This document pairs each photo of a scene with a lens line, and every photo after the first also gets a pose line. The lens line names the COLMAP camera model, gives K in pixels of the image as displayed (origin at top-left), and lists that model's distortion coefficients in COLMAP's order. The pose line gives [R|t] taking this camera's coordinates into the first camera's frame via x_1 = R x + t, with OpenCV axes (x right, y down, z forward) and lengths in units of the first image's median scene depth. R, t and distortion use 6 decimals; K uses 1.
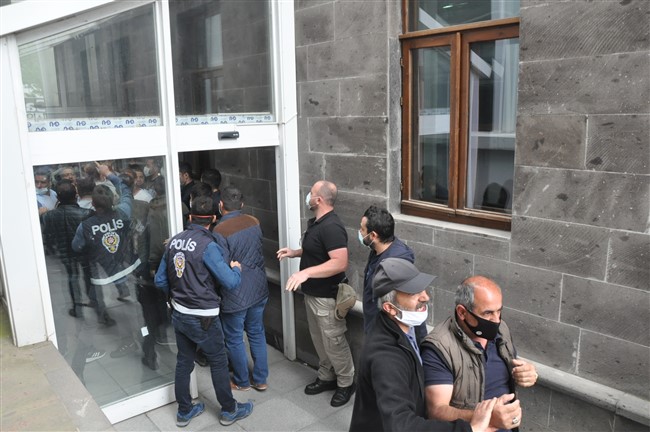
lens RADIAL K [[523.2, 0, 321.3], [0, 523.2, 222.1], [0, 0, 1]] dist [-0.147416, 0.148656]
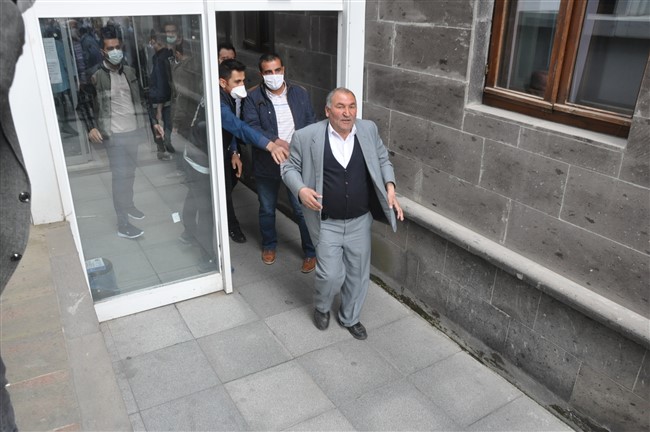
lens RADIAL K [[523.2, 0, 321.3], [0, 523.2, 222.1], [0, 0, 1]] dist [-0.147416, 0.148656]
pose [[0.984720, 0.099487, -0.142927, 0.041463], [-0.066675, 0.973597, 0.218320, 0.004898], [0.160873, -0.205455, 0.965354, 0.166384]]
